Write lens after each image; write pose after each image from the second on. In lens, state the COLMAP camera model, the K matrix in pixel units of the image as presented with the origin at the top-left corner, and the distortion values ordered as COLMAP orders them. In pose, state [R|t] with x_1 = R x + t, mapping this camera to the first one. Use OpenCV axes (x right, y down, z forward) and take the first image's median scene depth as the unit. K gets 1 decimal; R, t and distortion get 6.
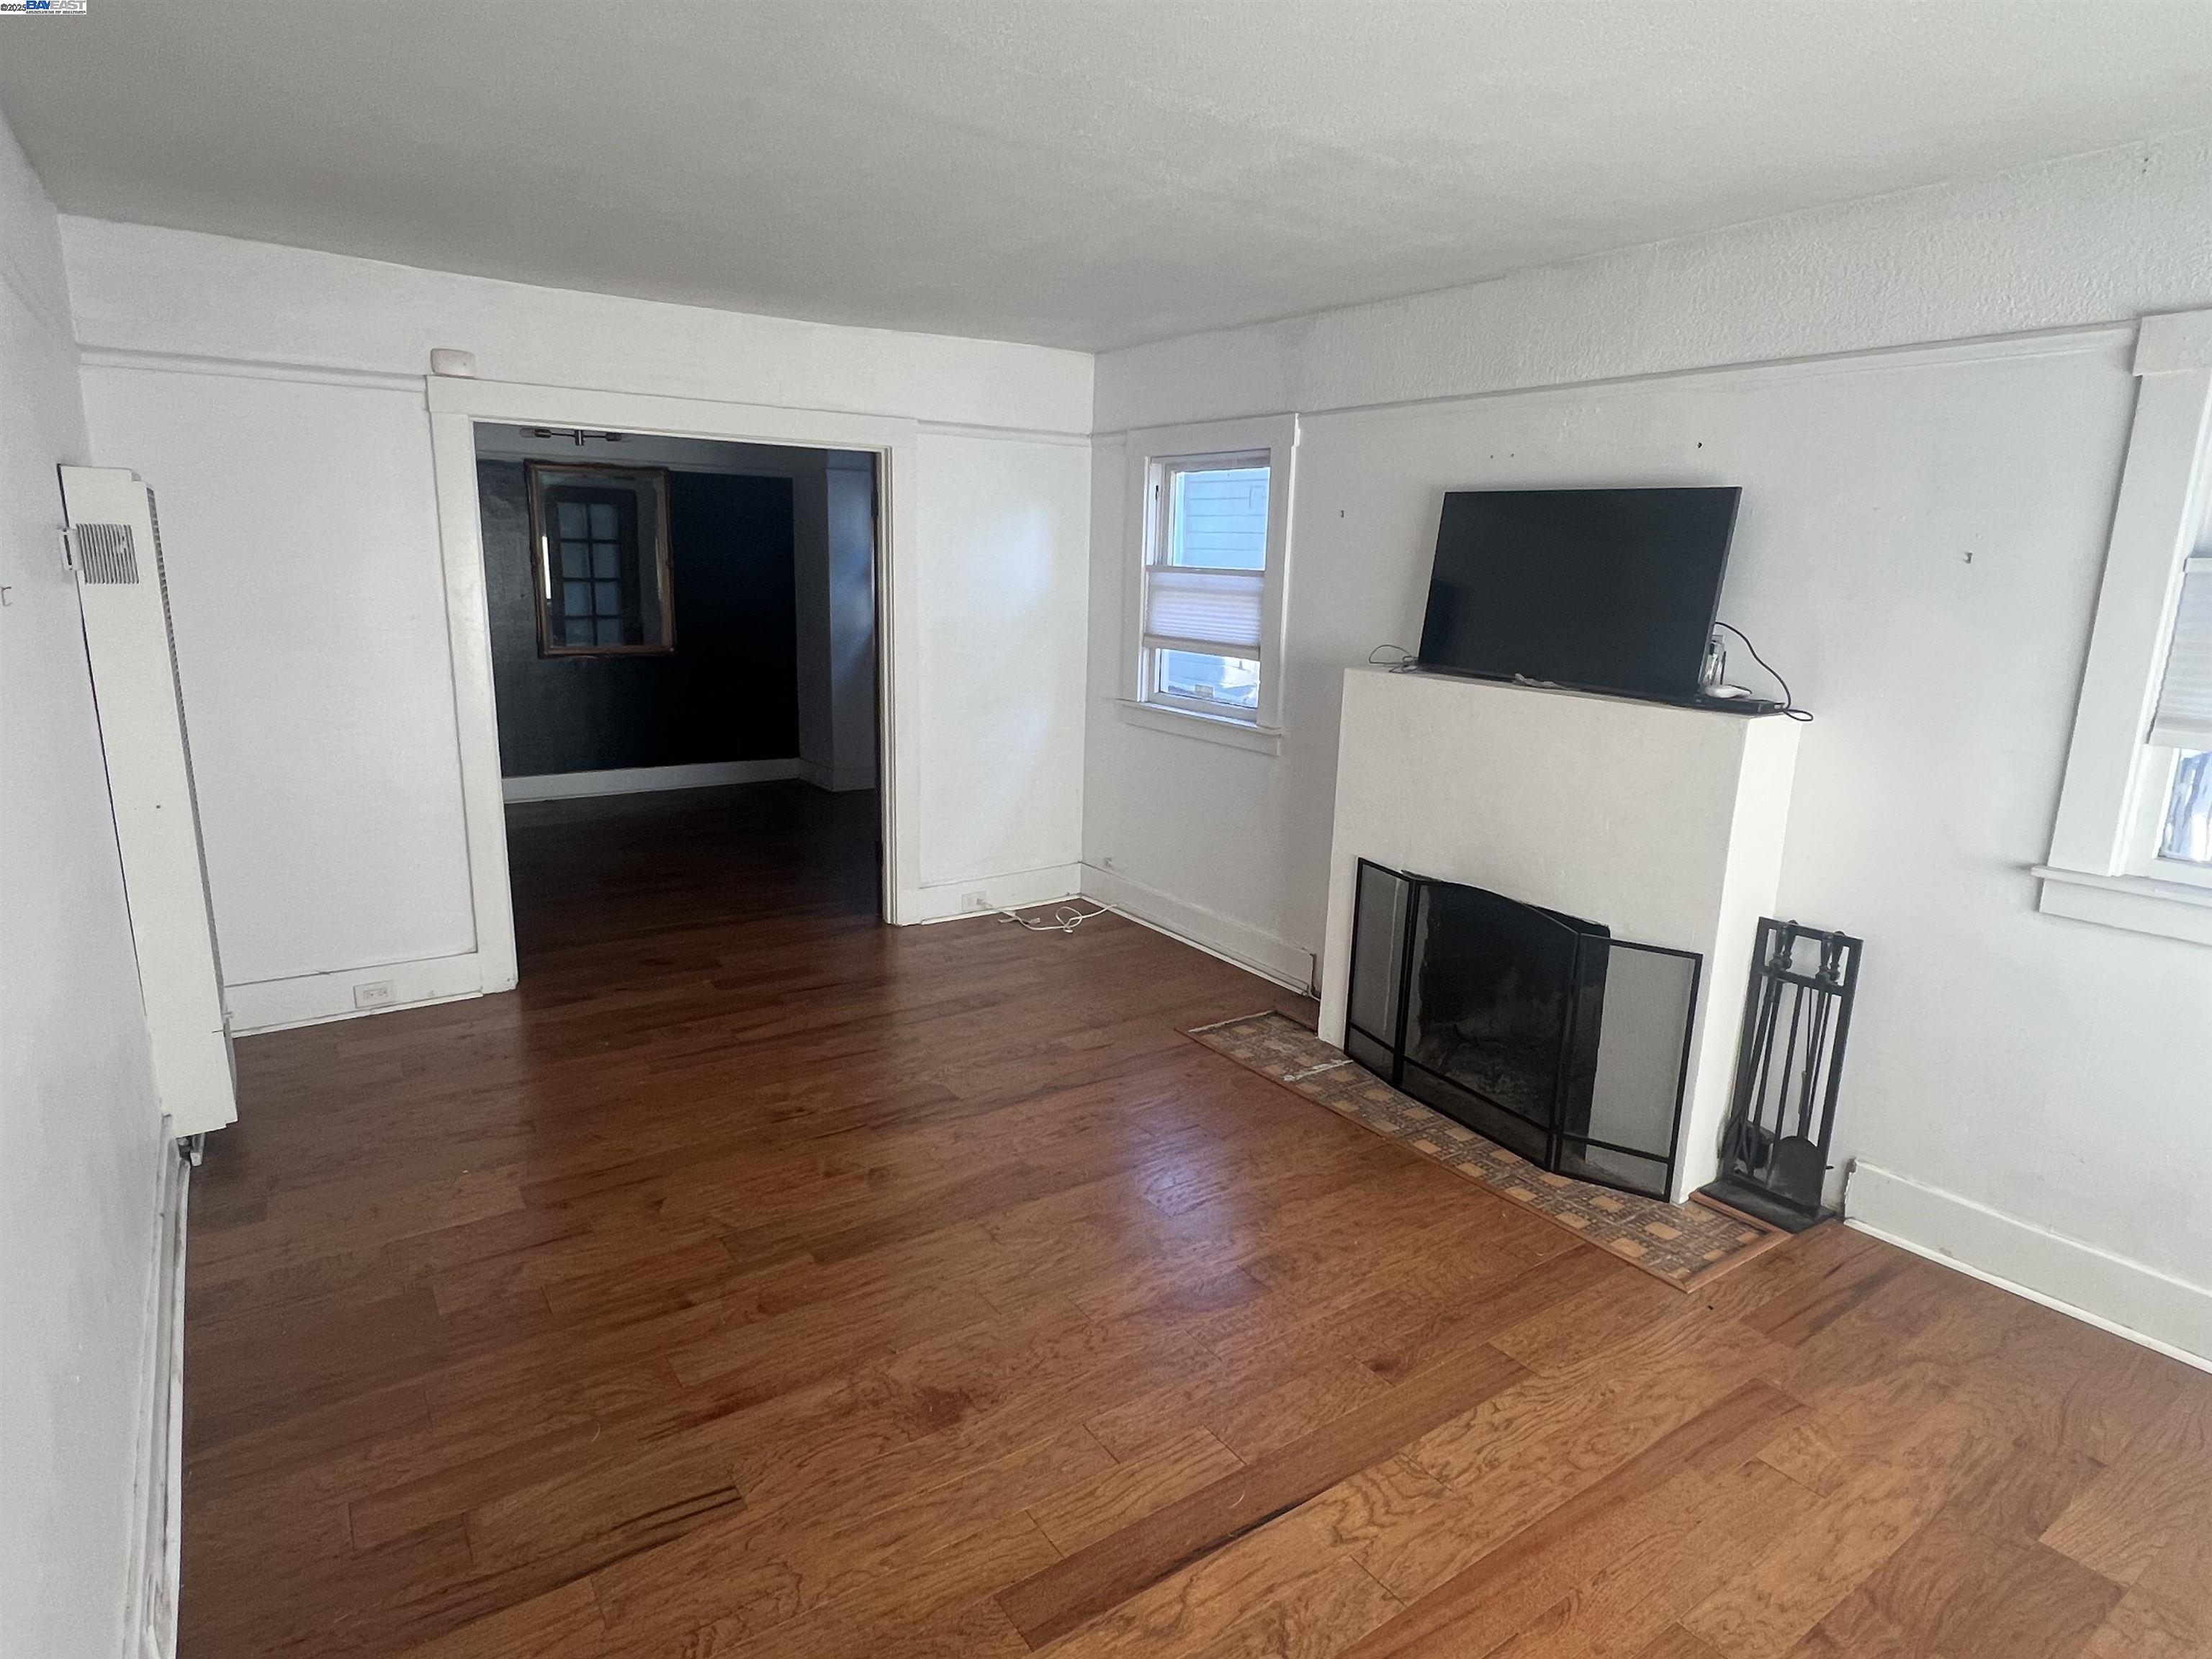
lens RADIAL K [[1236.8, 0, 1101.9], [0, 1236.8, 831.3], [0, 0, 1]] dist [-0.006570, 0.000012]
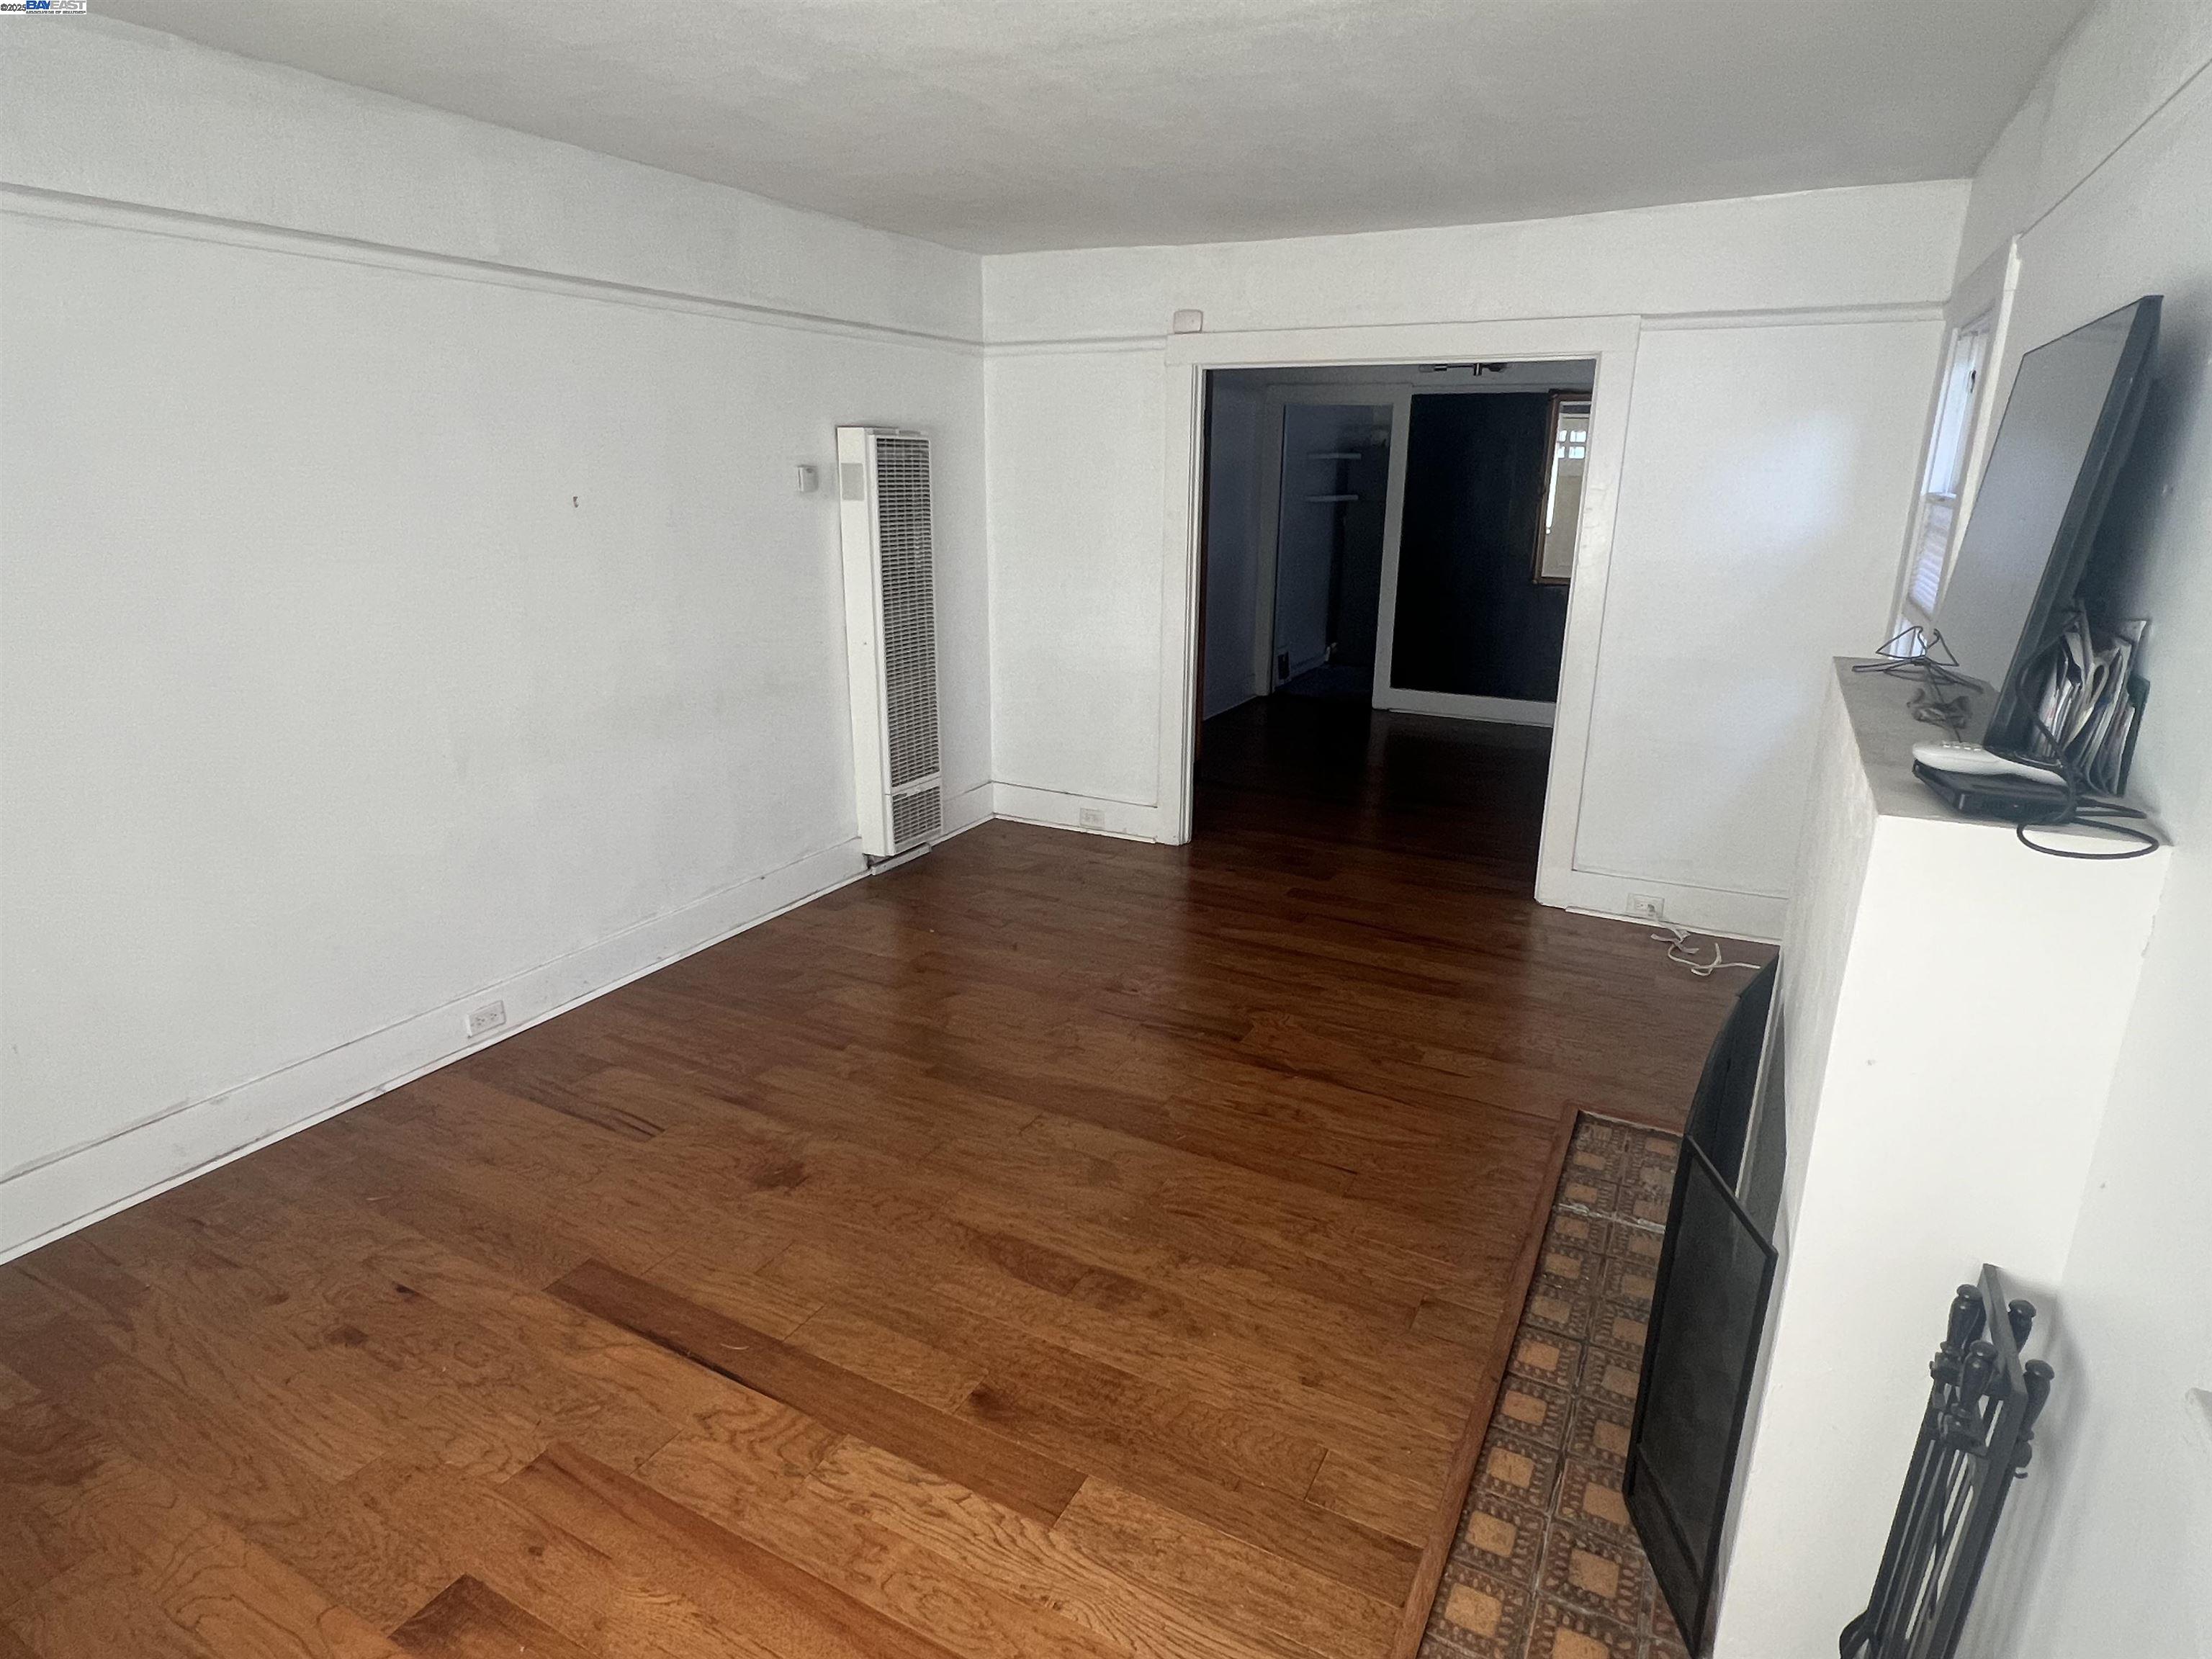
lens RADIAL K [[1236.8, 0, 1096.1], [0, 1236.8, 825.6], [0, 0, 1]] dist [-0.006570, 0.000012]
pose [[0.456226, 0.233343, -0.858725, 0.566994], [-0.195423, 0.967722, 0.159136, -0.074041], [0.868140, 0.095212, 0.487100, 0.365351]]
